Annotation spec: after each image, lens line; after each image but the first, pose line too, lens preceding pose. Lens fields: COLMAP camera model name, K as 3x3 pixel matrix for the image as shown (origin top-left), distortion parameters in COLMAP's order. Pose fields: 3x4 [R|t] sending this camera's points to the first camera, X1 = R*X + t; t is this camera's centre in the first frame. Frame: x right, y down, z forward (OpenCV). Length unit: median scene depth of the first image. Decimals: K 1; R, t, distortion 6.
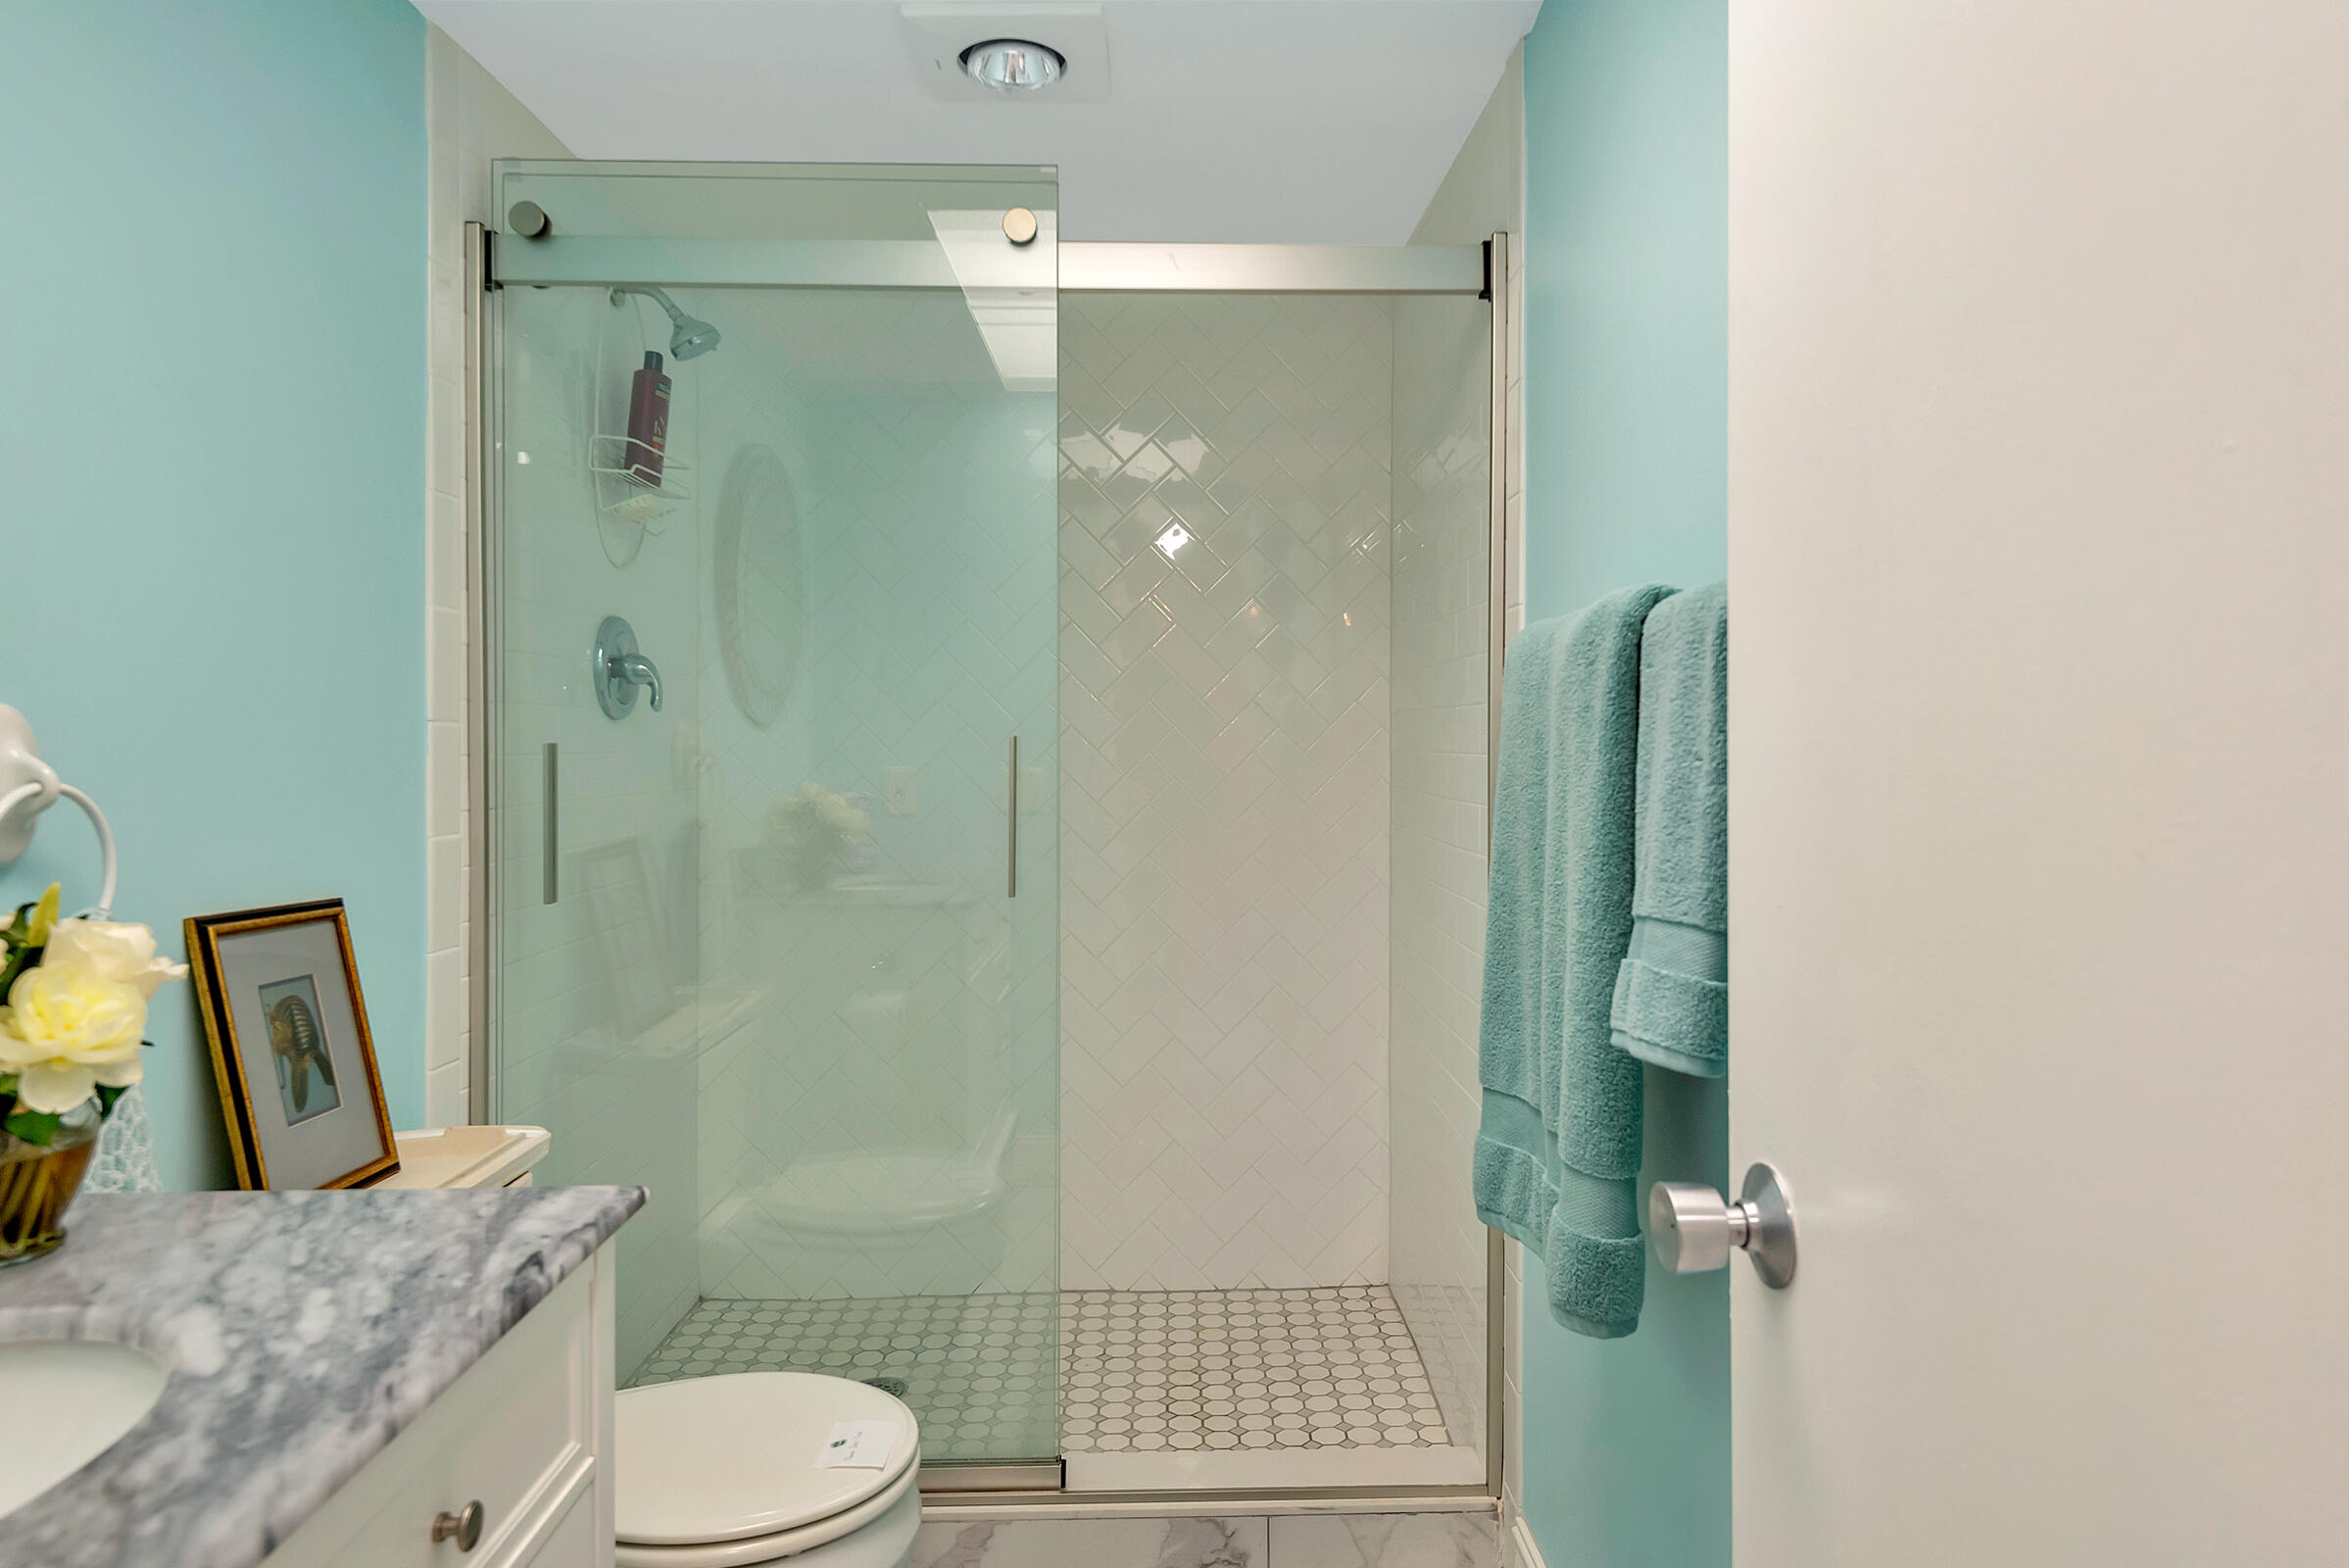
lens RADIAL K [[1417.9, 0, 1179.5], [0, 1417.9, 738.6], [0, 0, 1]] dist [0.031028, -0.024809]
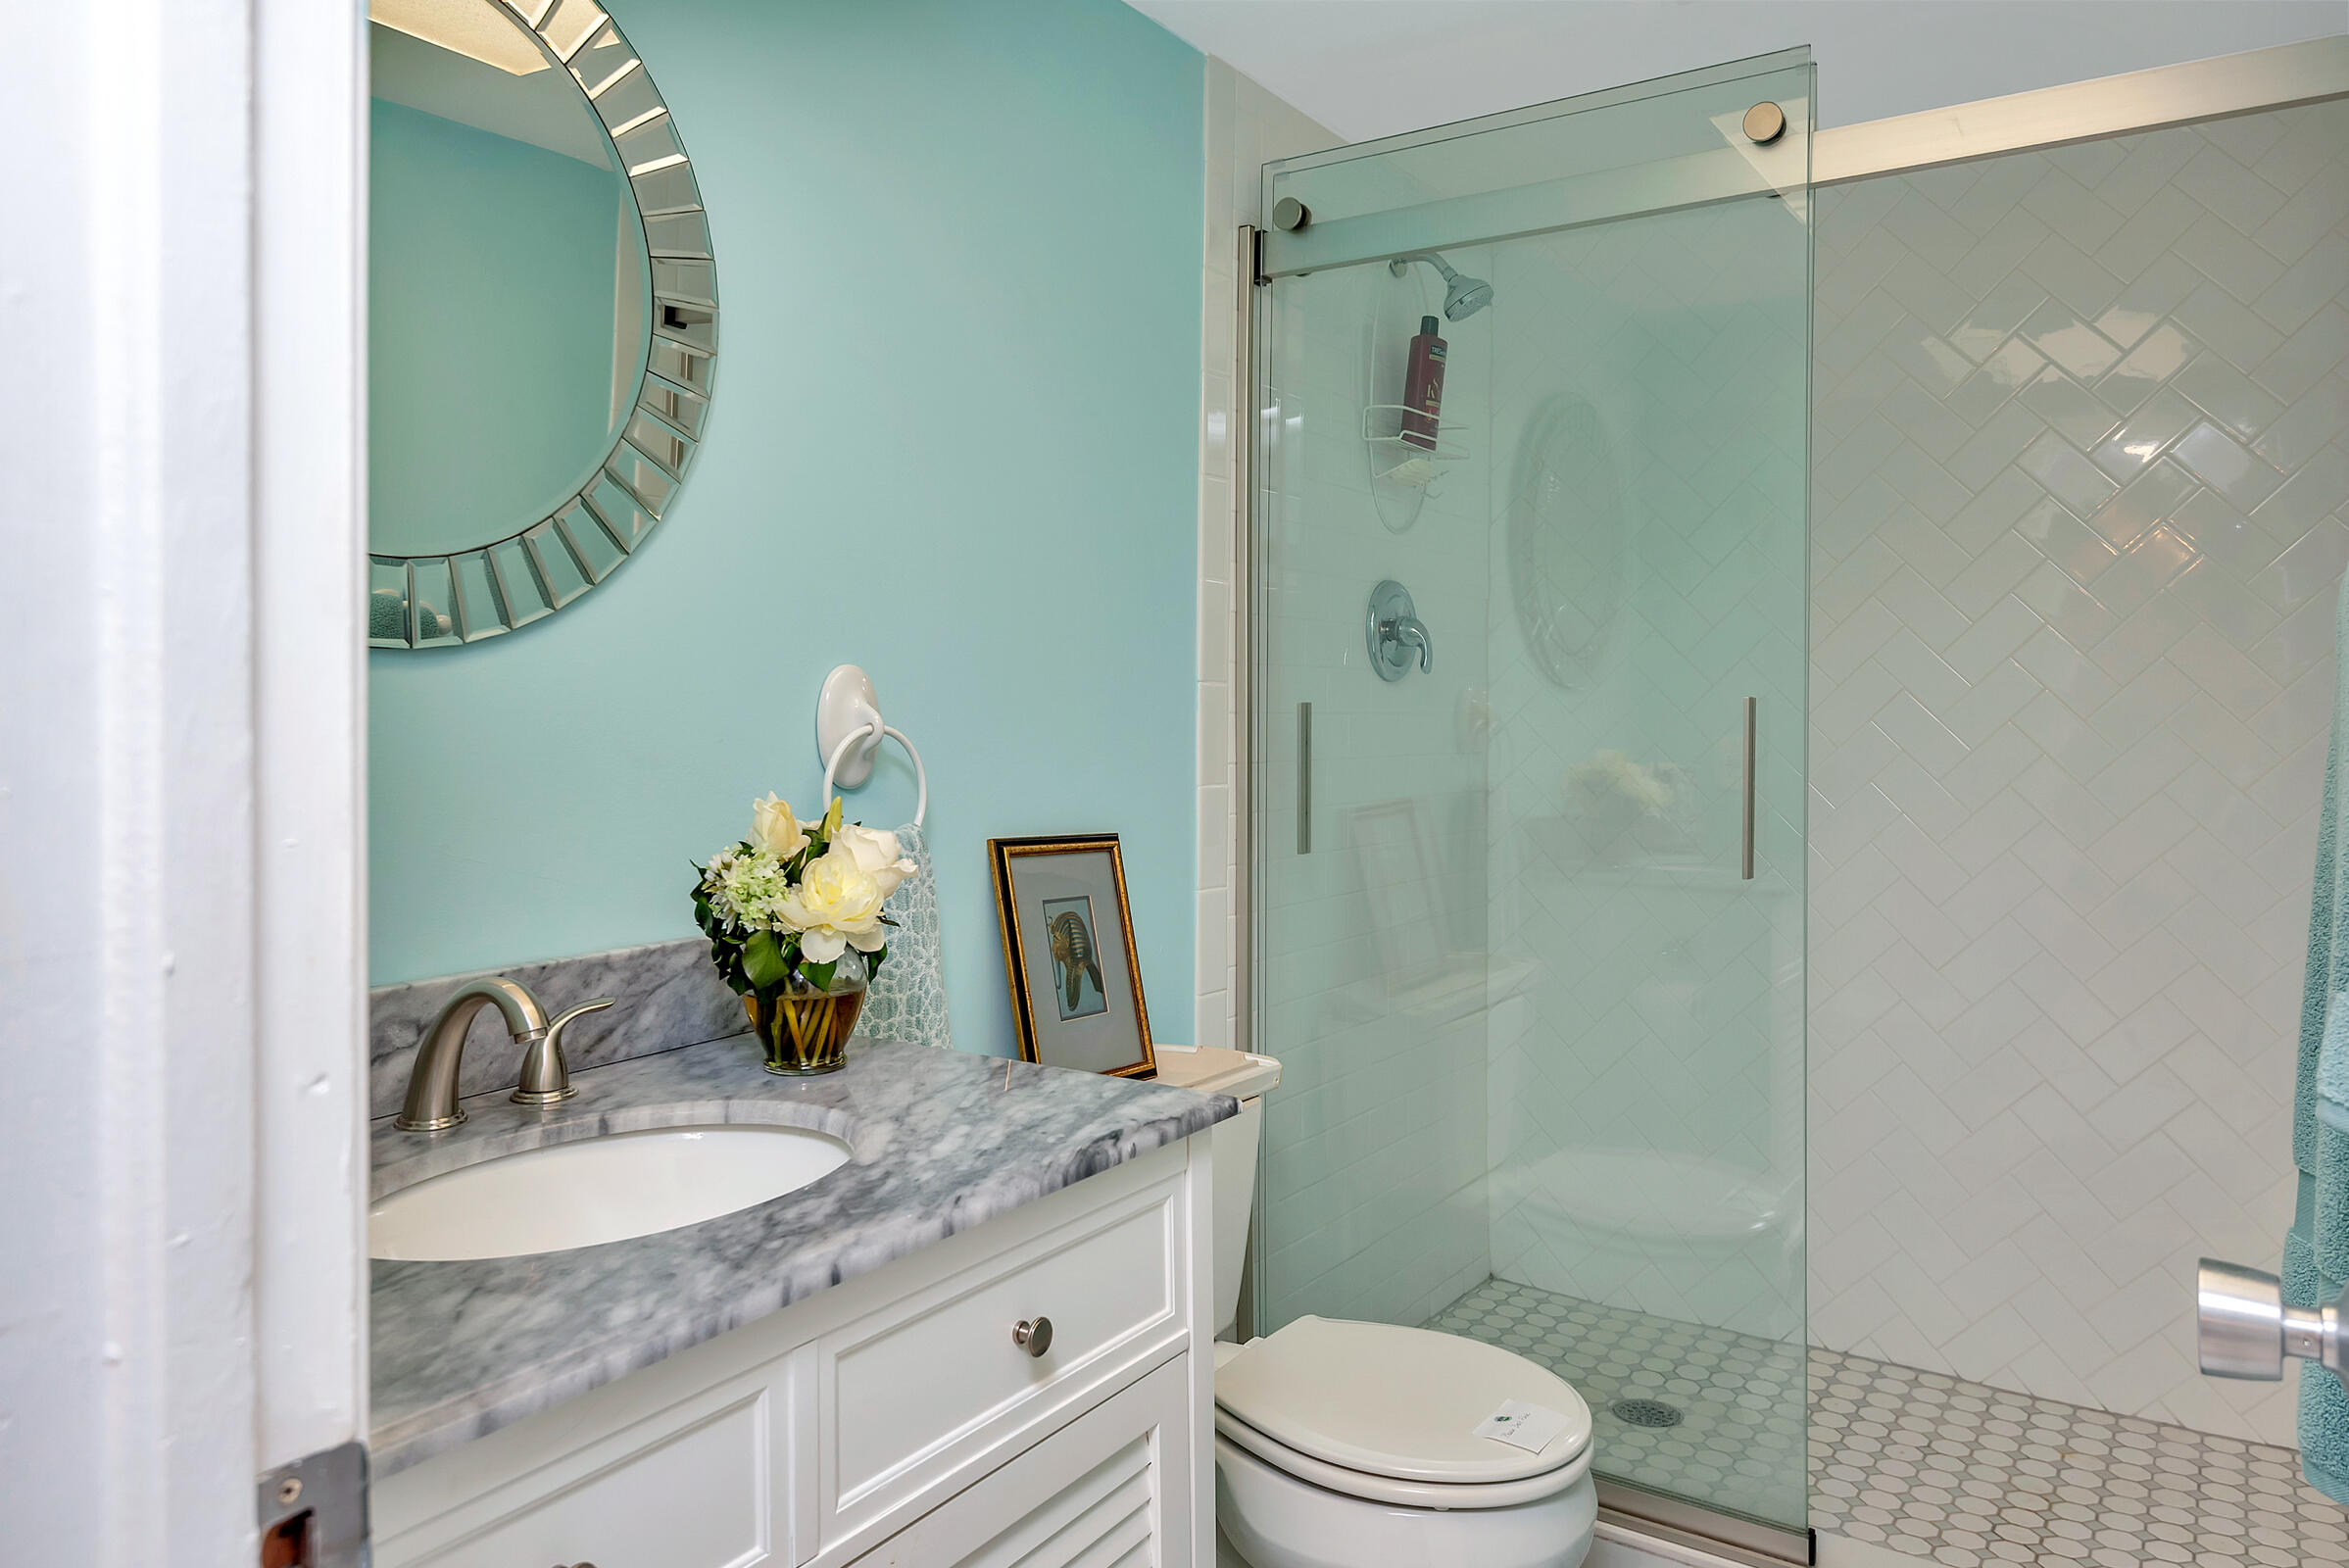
lens RADIAL K [[1575.0, 0, 1175.9], [0, 1575.0, 701.1], [0, 0, 1]] dist [0.032192, -0.027984]
pose [[0.815791, 0.005065, -0.578324, 0.135771], [-0.008318, 0.999961, -0.002975, 0.005198], [0.578287, 0.007237, 0.815802, -0.011390]]
